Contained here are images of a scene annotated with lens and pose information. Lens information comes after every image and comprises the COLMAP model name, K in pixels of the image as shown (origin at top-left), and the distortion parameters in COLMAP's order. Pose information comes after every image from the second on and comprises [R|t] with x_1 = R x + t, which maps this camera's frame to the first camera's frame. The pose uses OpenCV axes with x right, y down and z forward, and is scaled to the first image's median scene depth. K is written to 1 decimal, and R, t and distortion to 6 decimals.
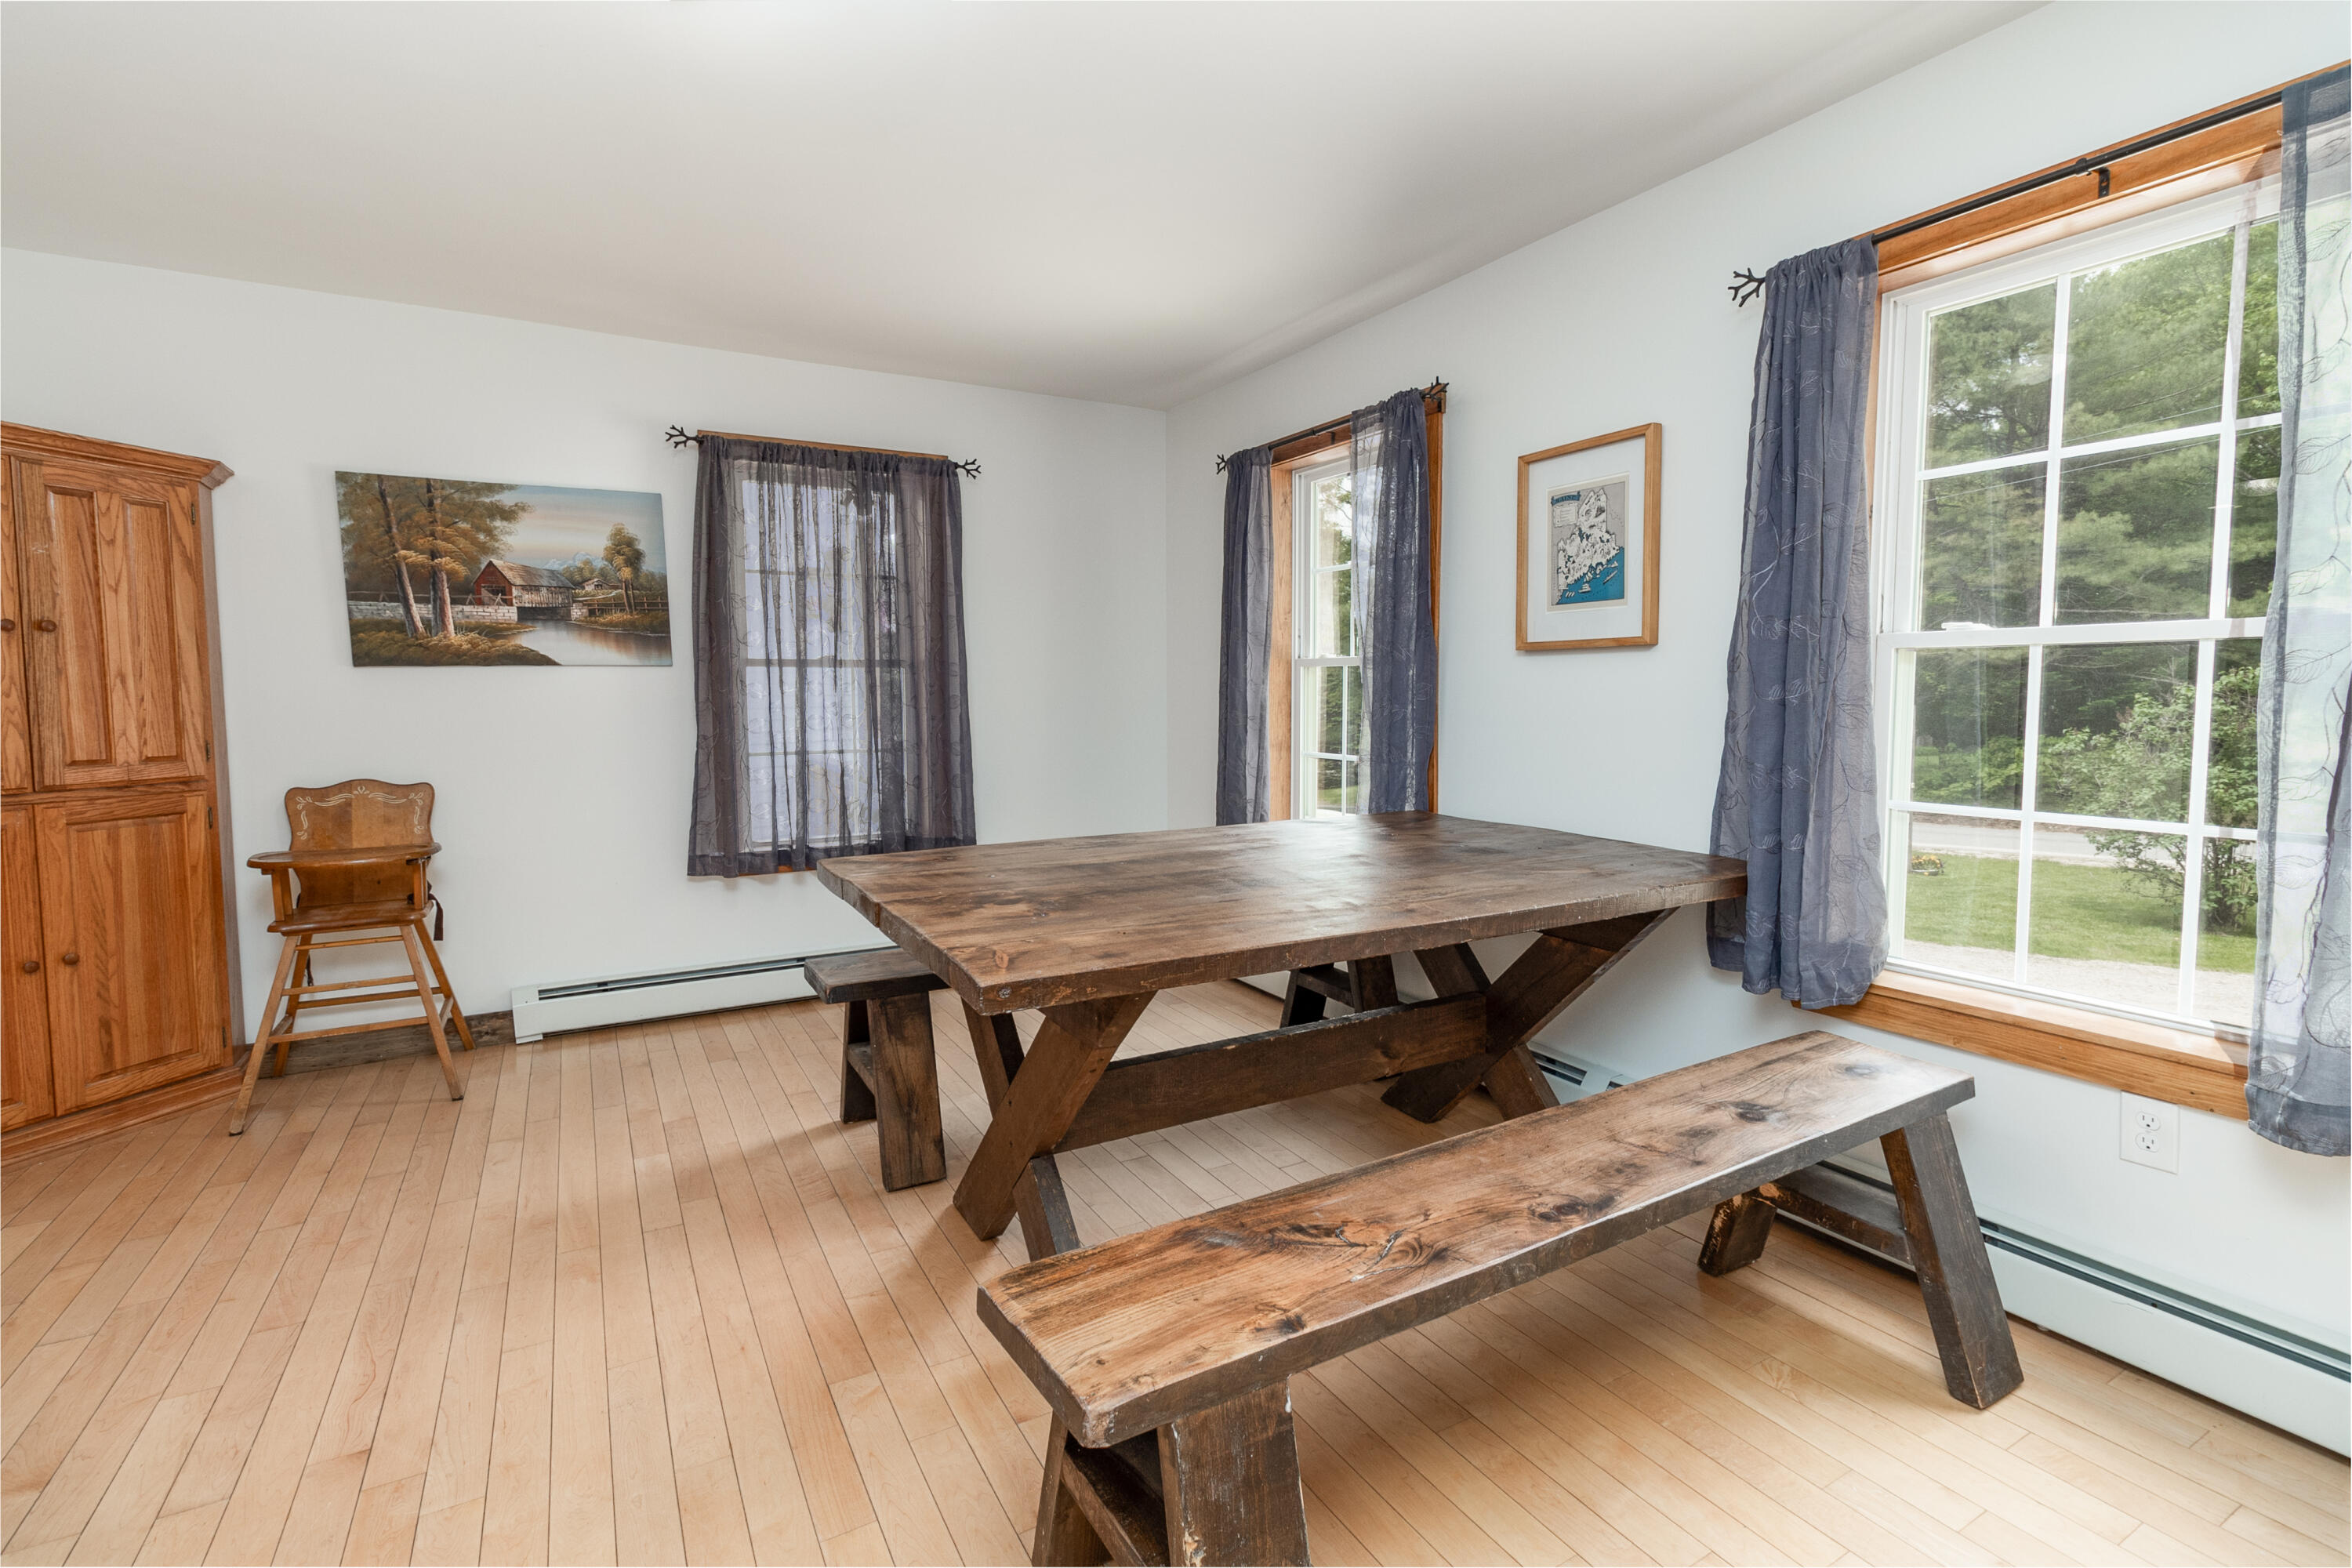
lens RADIAL K [[1076.7, 0, 1190.6], [0, 1076.7, 764.3], [0, 0, 1]] dist [0.002882, -0.000538]
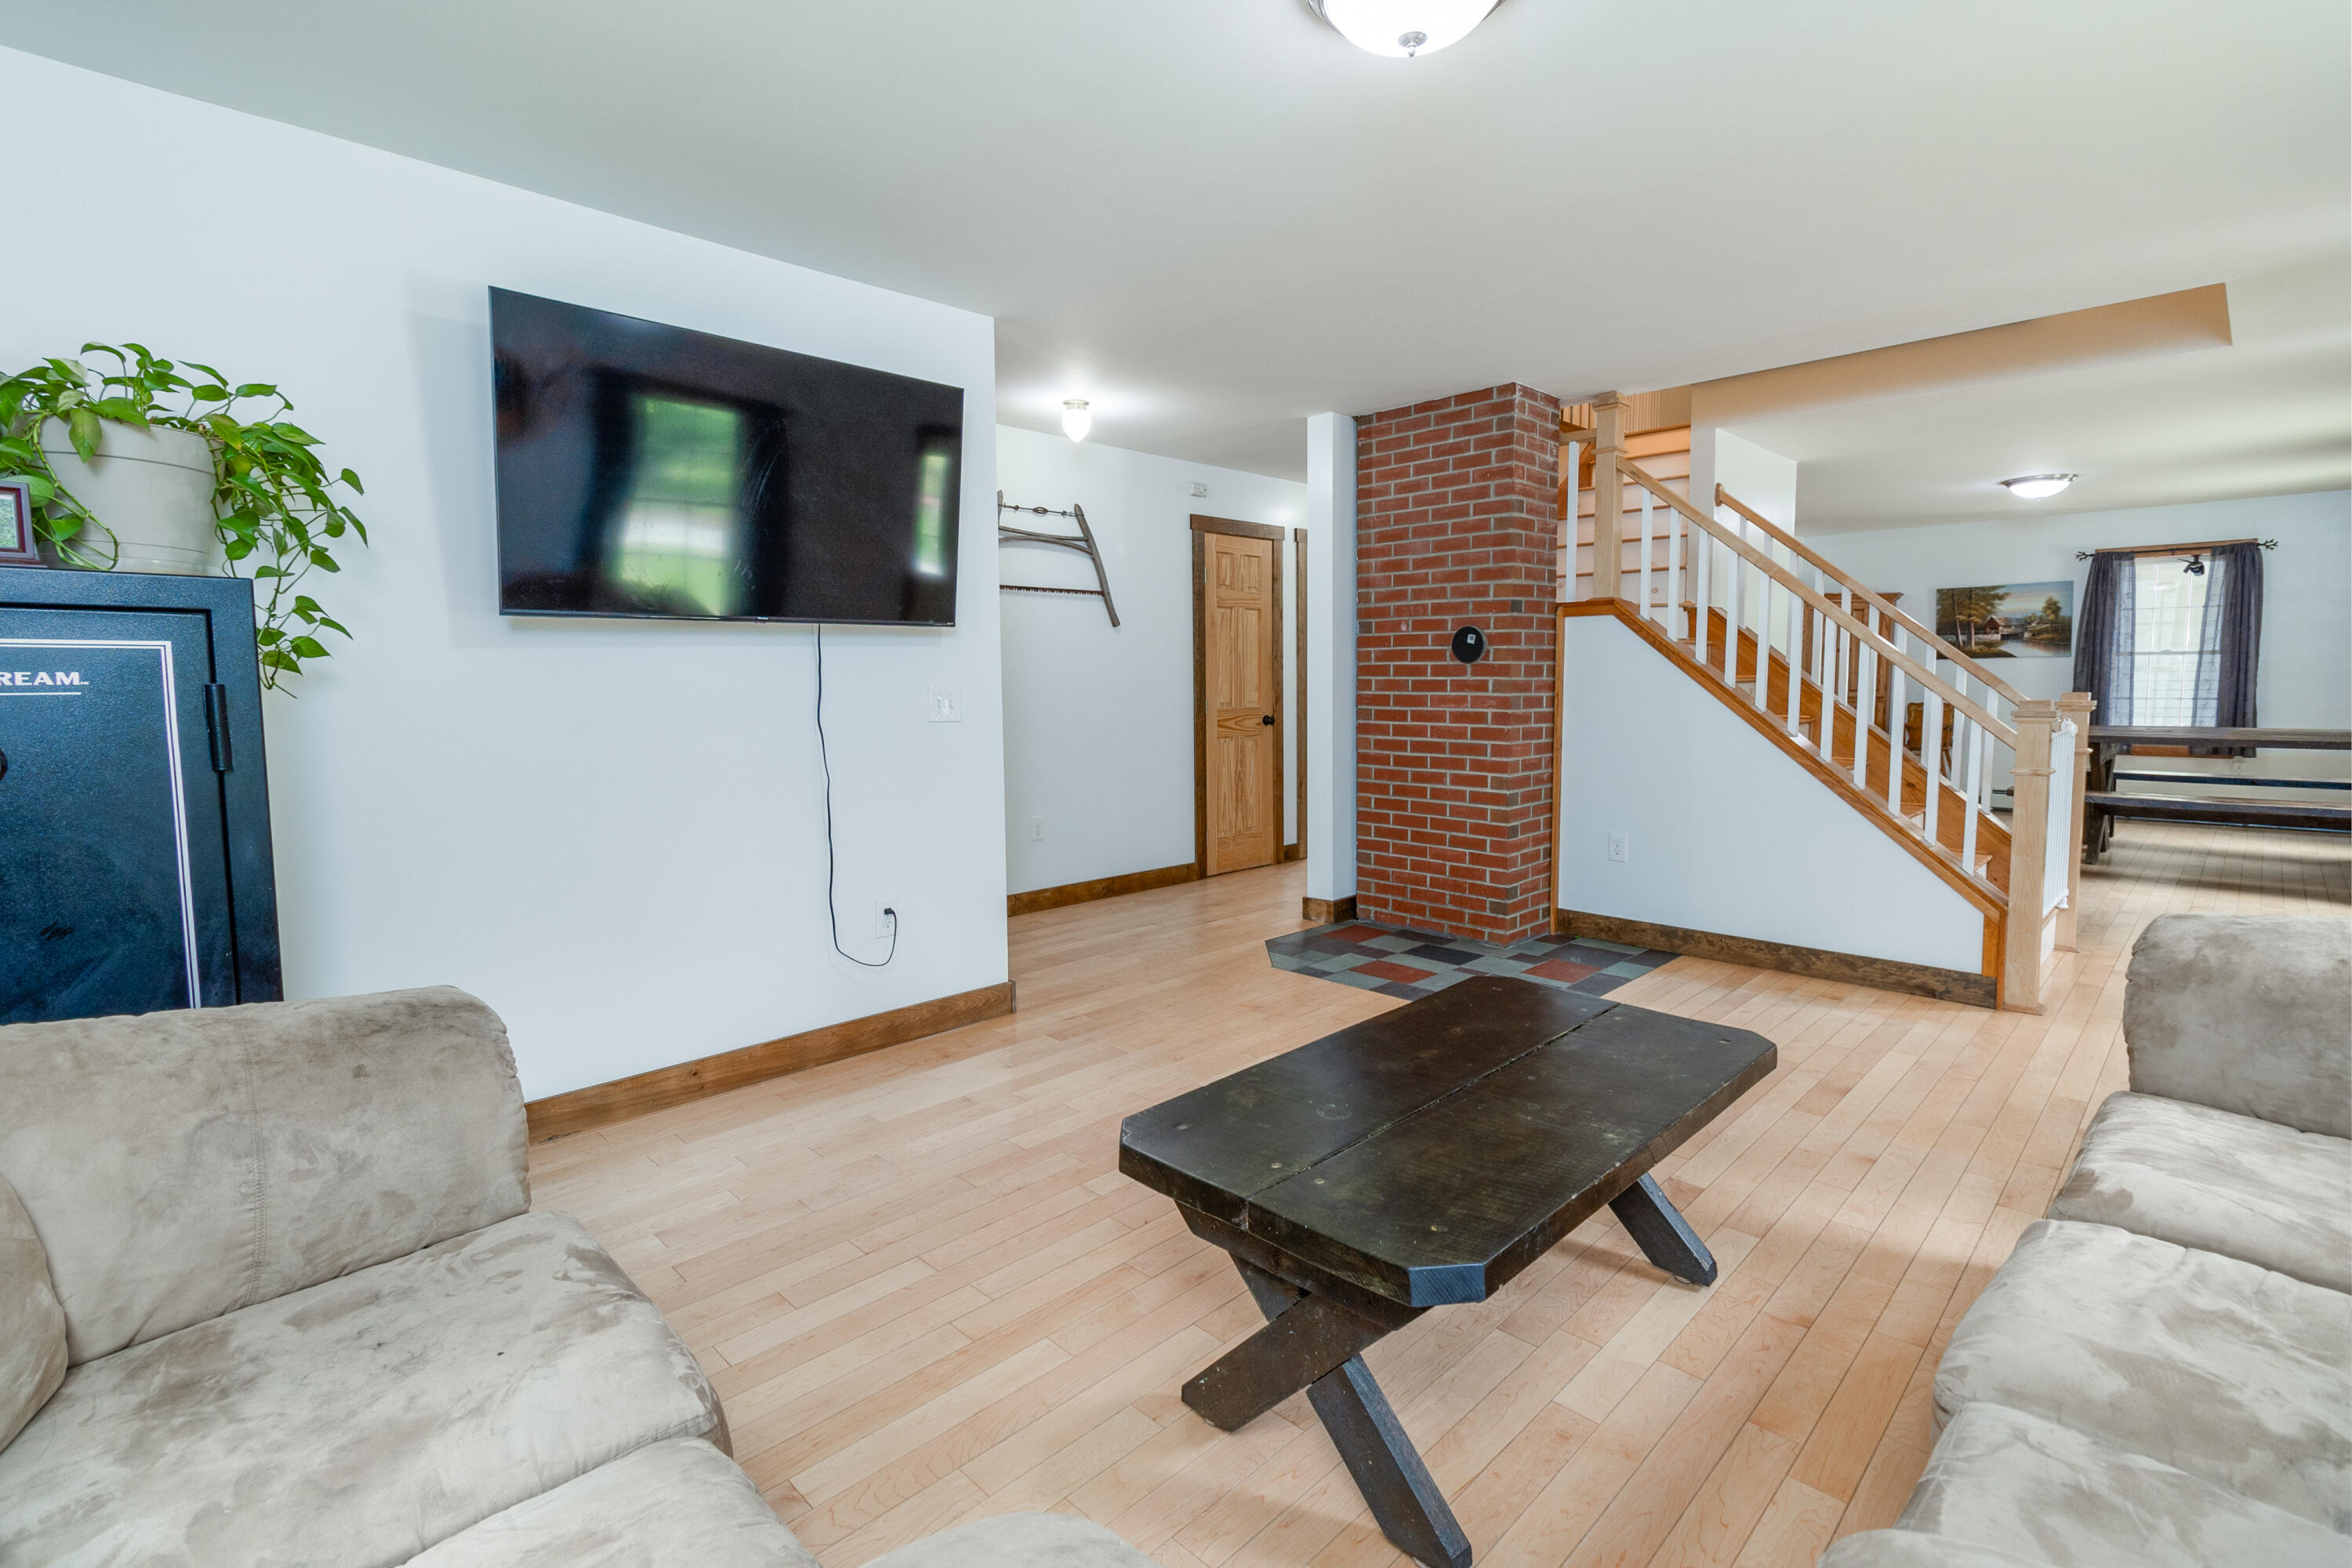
lens RADIAL K [[1076.7, 0, 1186.5], [0, 1076.7, 764.0], [0, 0, 1]] dist [0.002882, -0.000538]
pose [[0.259078, 0.082878, -0.962294, 1.376820], [-0.058096, 0.995845, 0.070126, 0.091925], [0.964108, 0.037737, 0.262816, -1.533409]]
